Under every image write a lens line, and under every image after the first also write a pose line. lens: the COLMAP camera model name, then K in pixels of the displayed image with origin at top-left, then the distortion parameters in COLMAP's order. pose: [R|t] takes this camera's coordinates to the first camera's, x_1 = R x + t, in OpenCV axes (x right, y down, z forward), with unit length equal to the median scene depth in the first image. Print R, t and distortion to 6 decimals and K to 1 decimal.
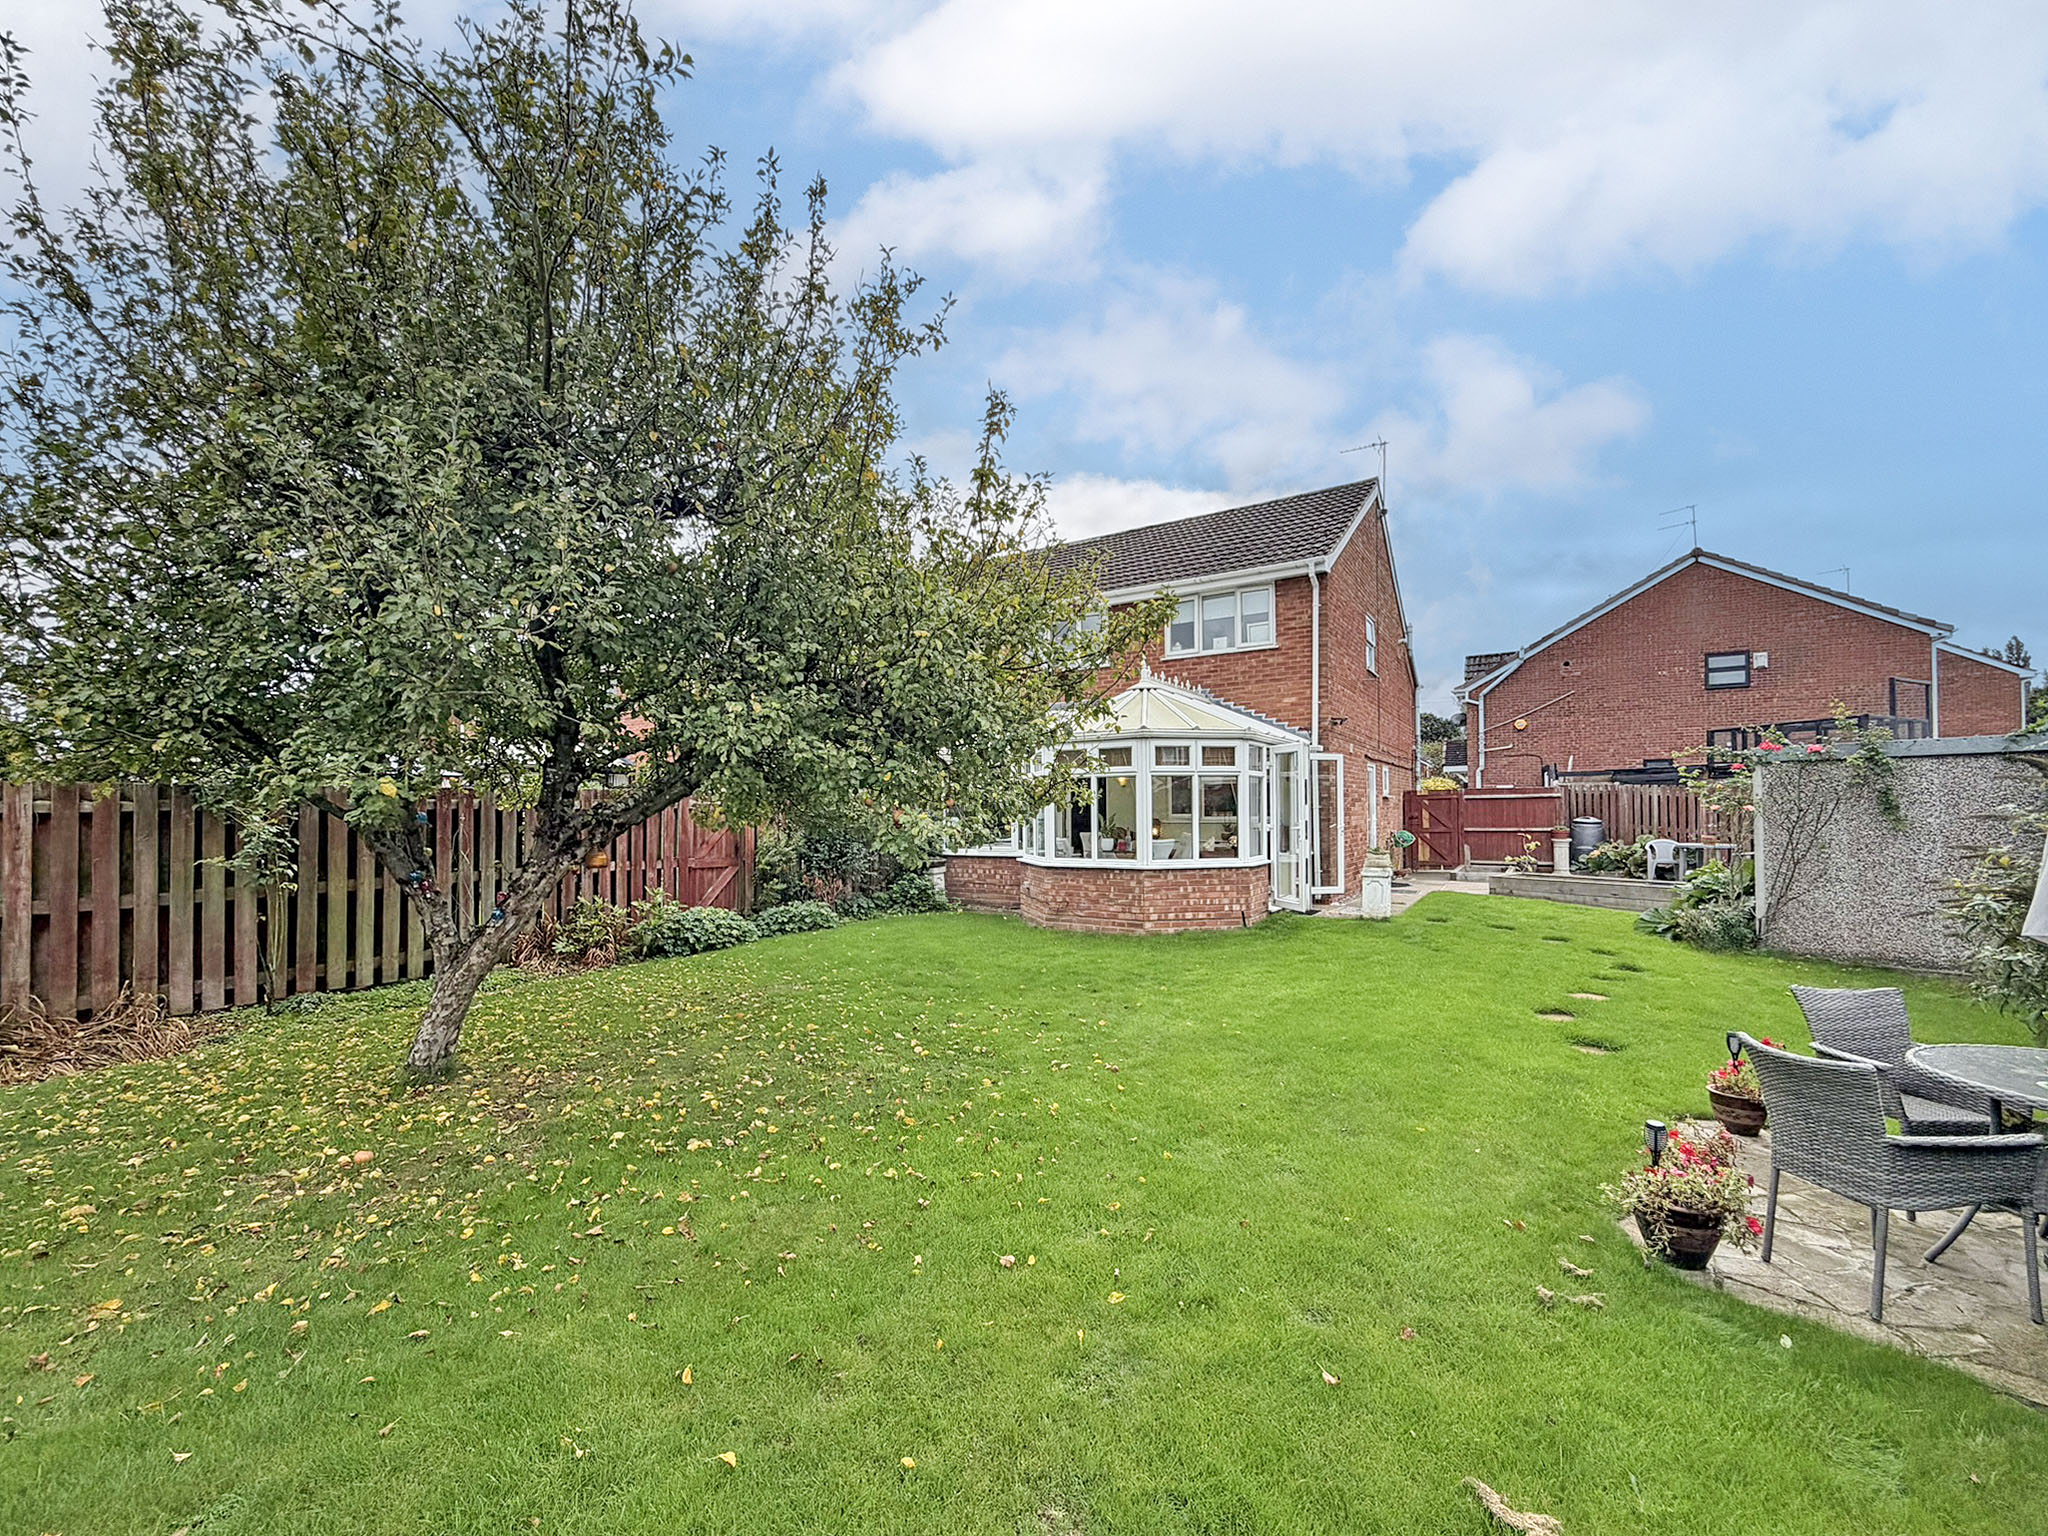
lens RADIAL K [[849.7, 0, 985.5], [0, 849.7, 798.2], [0, 0, 1]] dist [-0.001899, -0.000056]
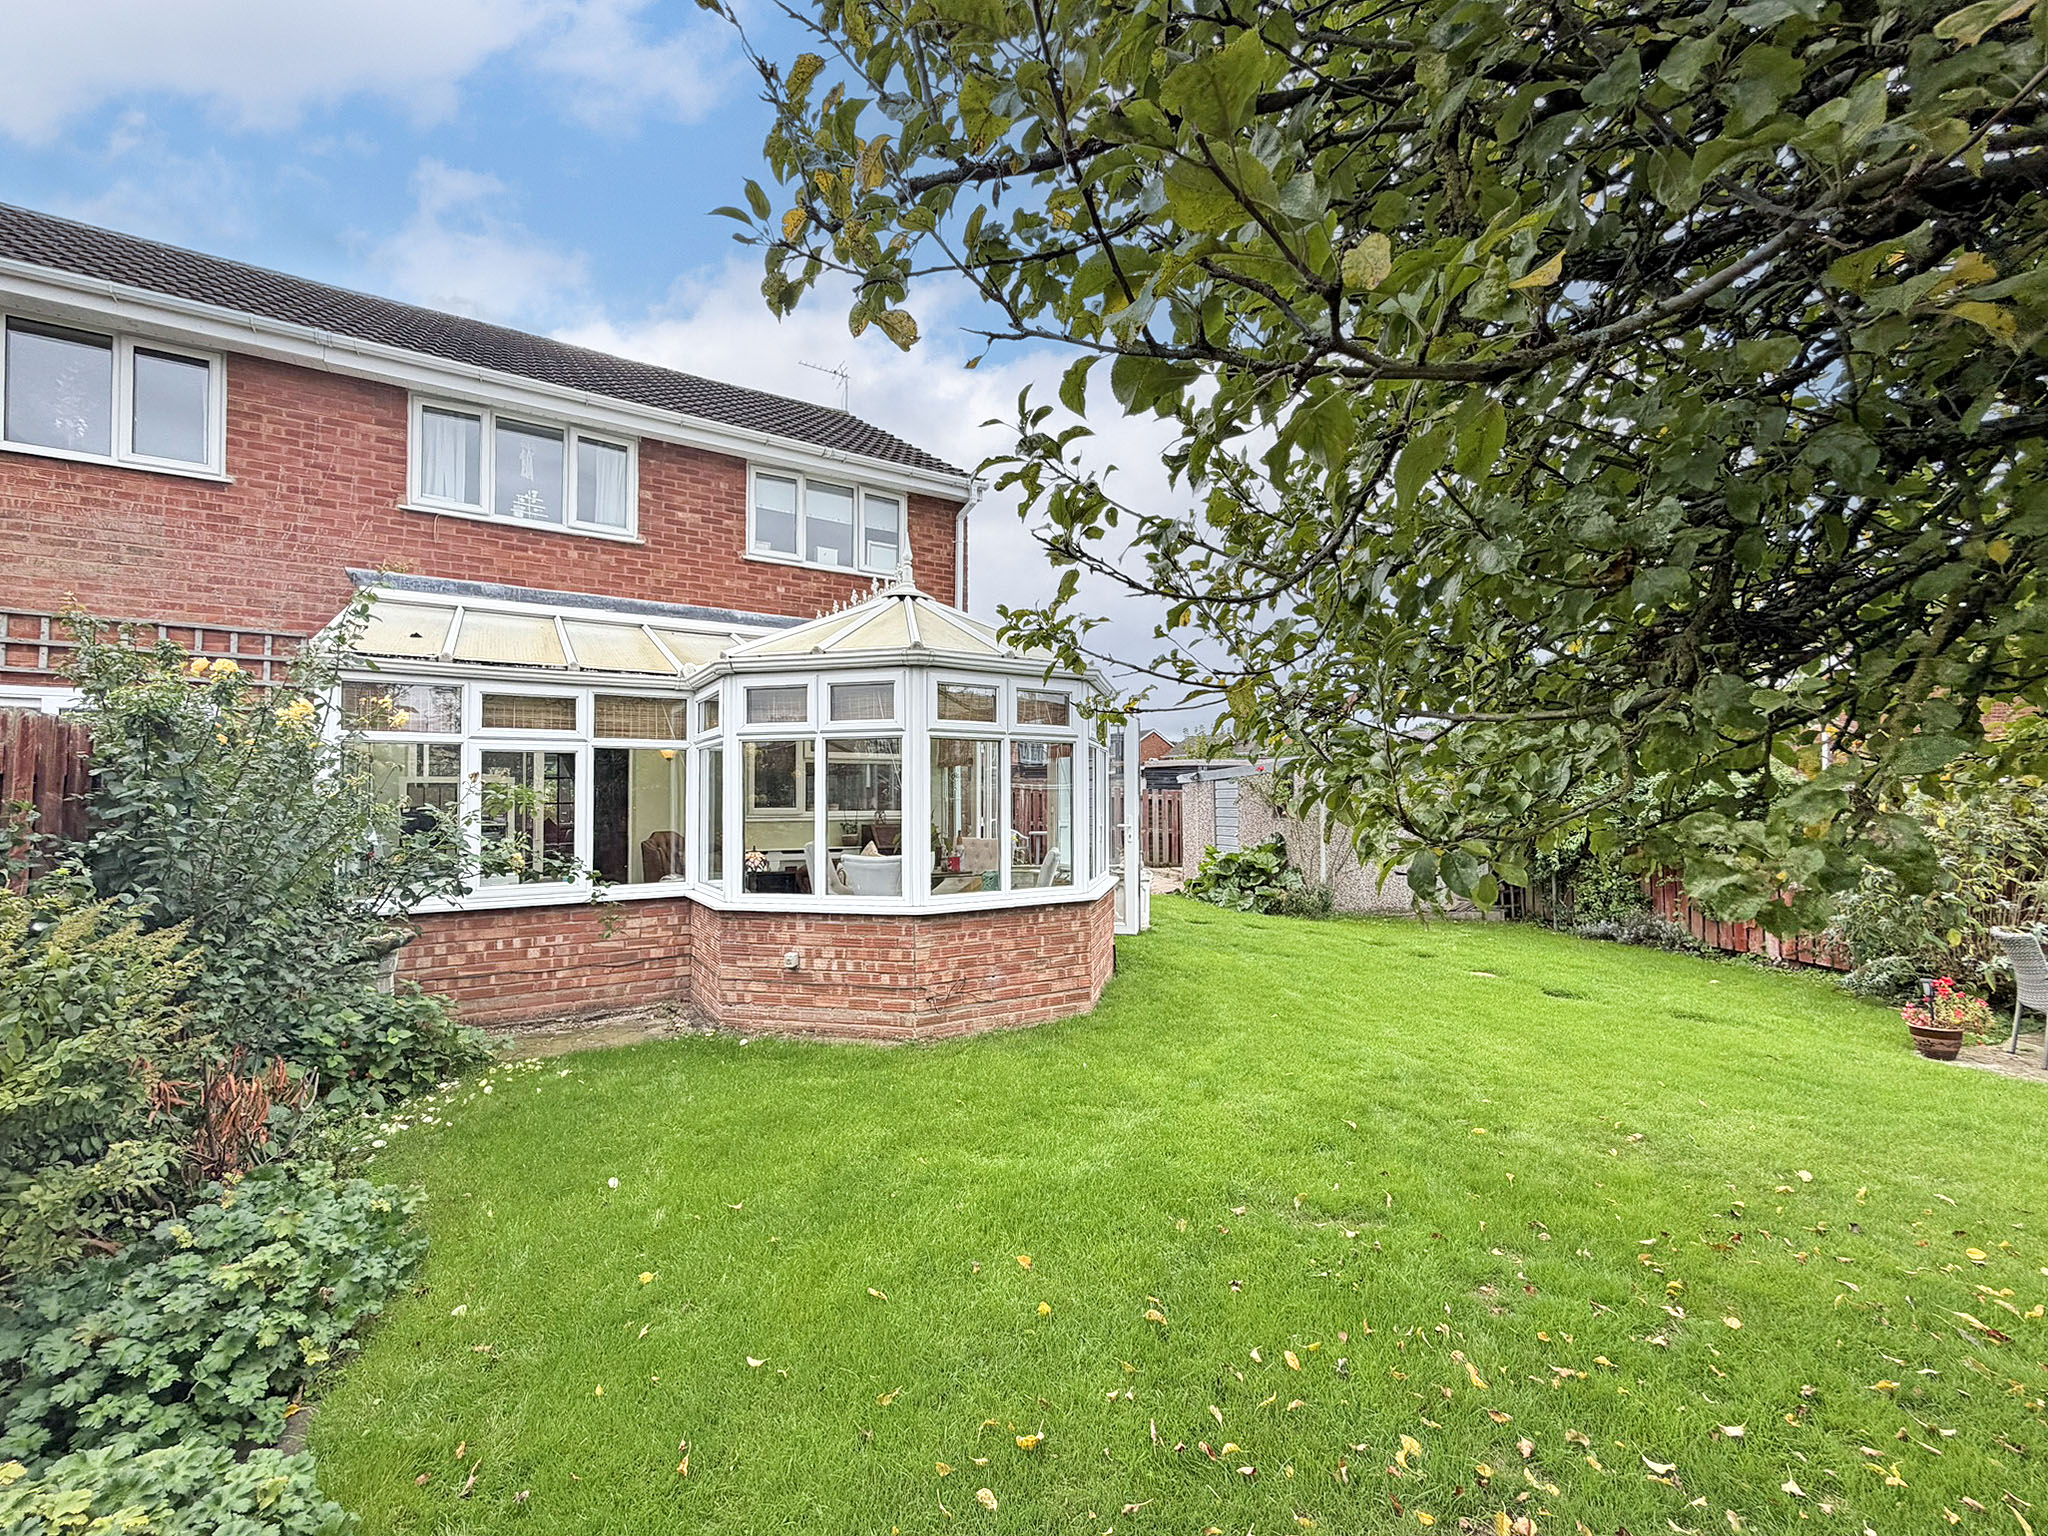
lens RADIAL K [[877.9, 0, 1004.6], [0, 877.9, 756.2], [0, 0, 1]] dist [-0.006281, -0.000305]
pose [[0.403515, 0.051215, 0.913539, -0.311823], [-0.015110, 0.998669, -0.049314, 0.010079], [-0.914848, 0.006095, 0.403751, 0.607729]]
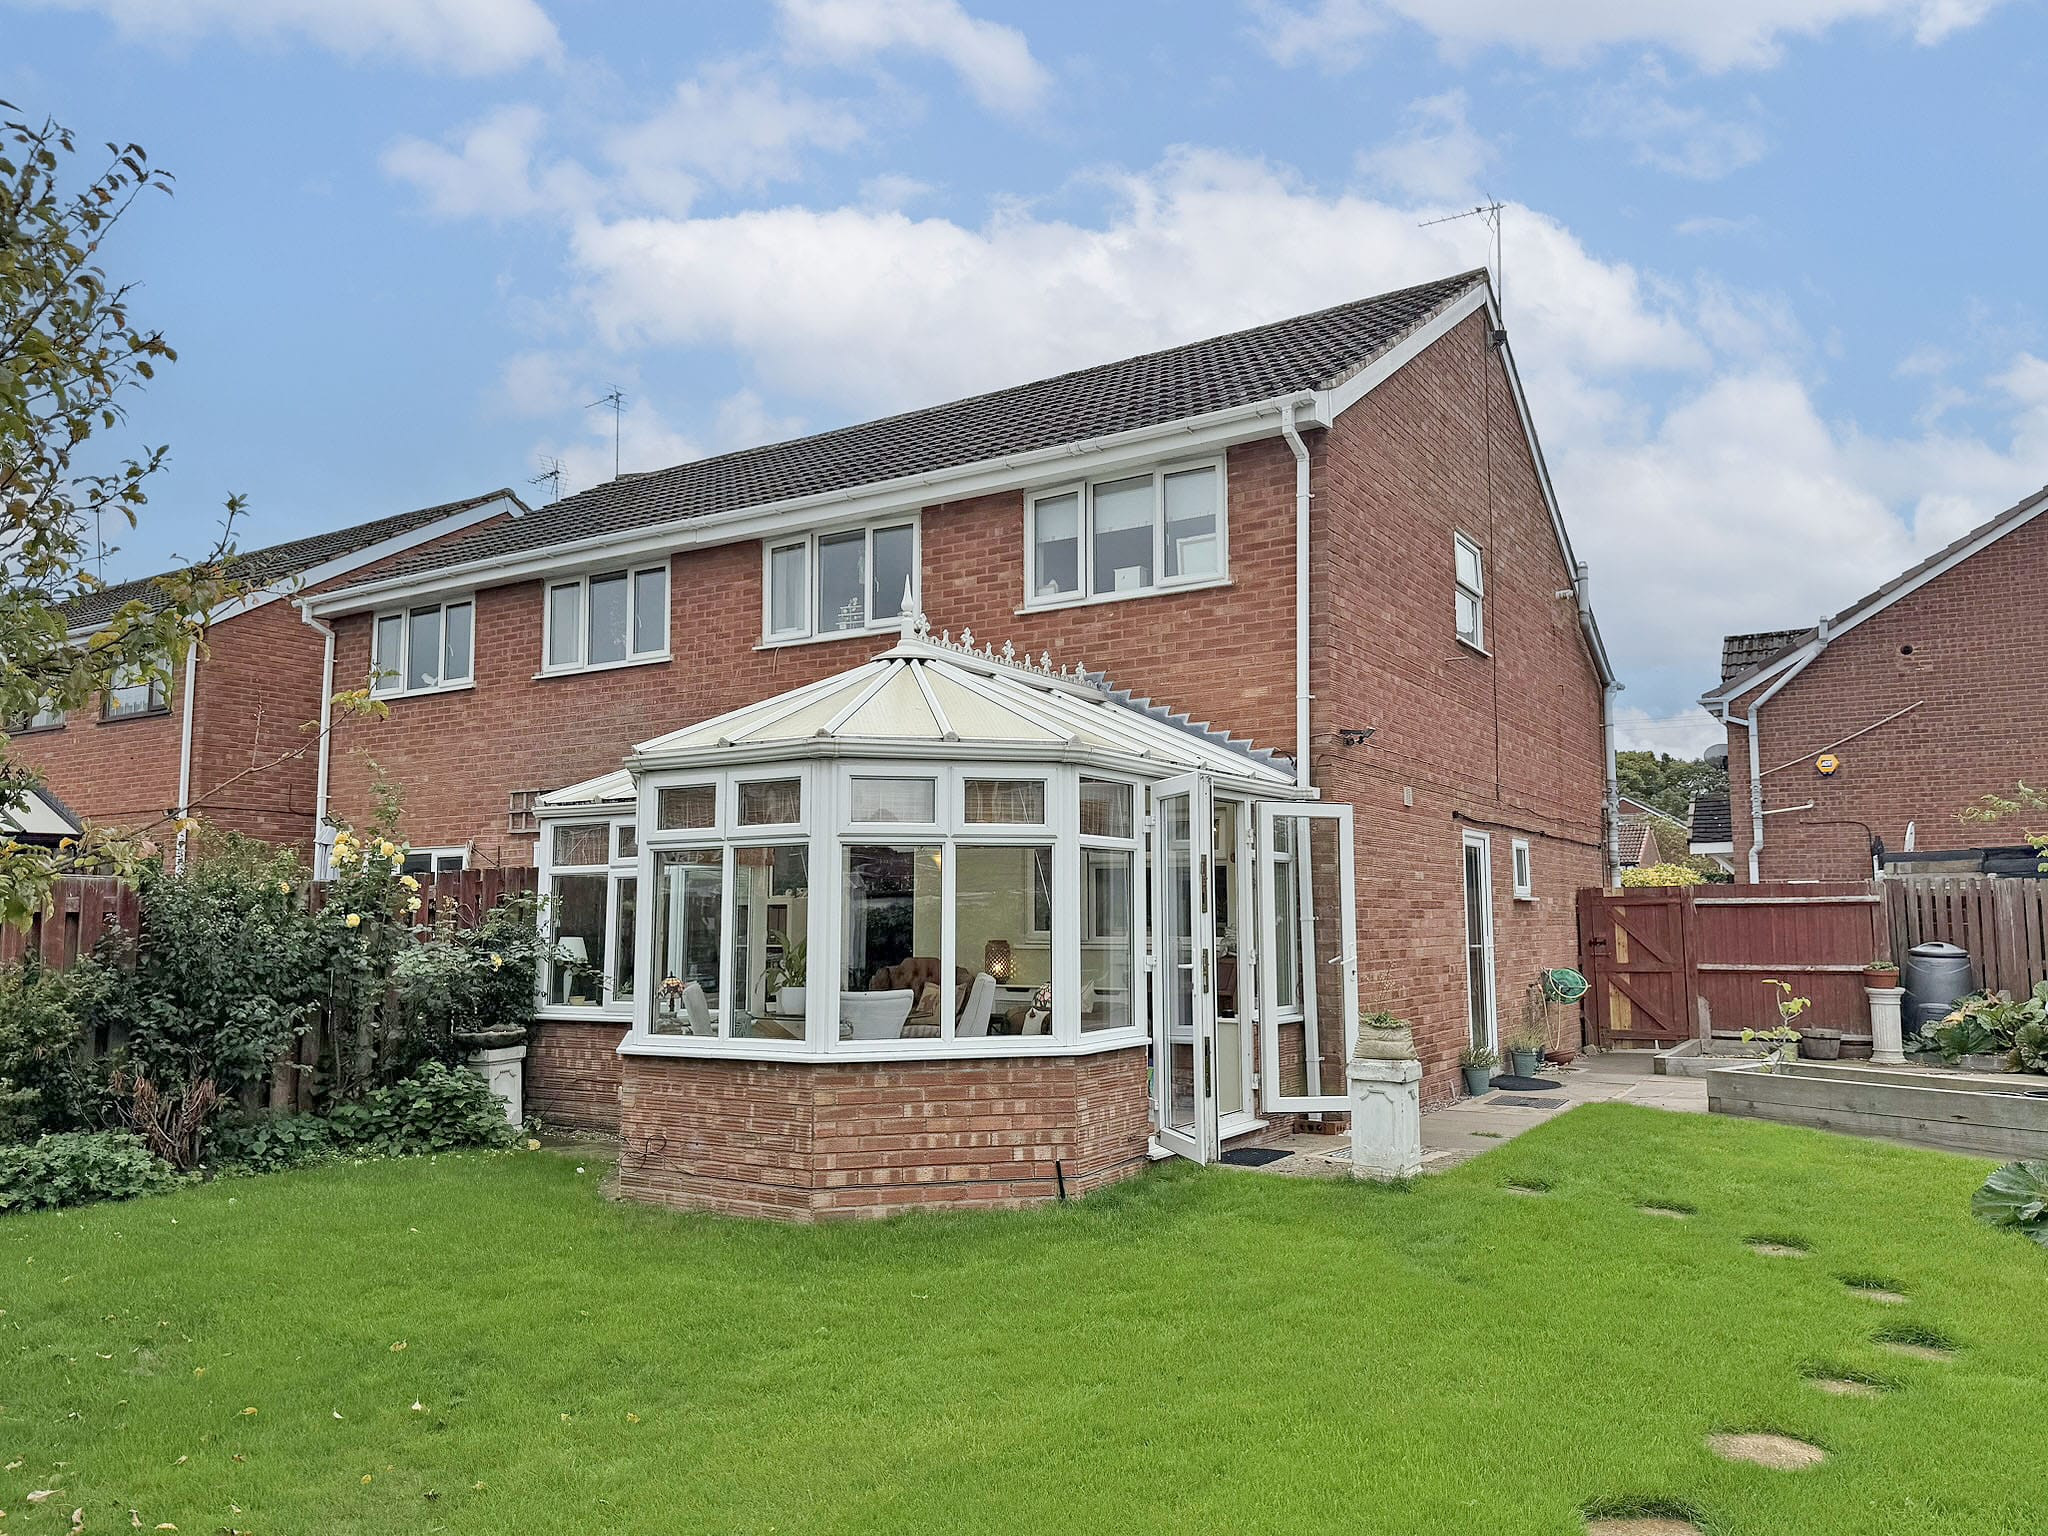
lens RADIAL K [[1423.3, 0, 1024.0], [0, 1423.3, 768.0], [0, 0, 1]] dist [0.118004, -0.174944]
pose [[0.999876, 0.006460, 0.014346, 0.212148], [-0.005111, 0.995733, -0.092144, 0.001142], [-0.014881, 0.092060, 0.995642, 0.202033]]
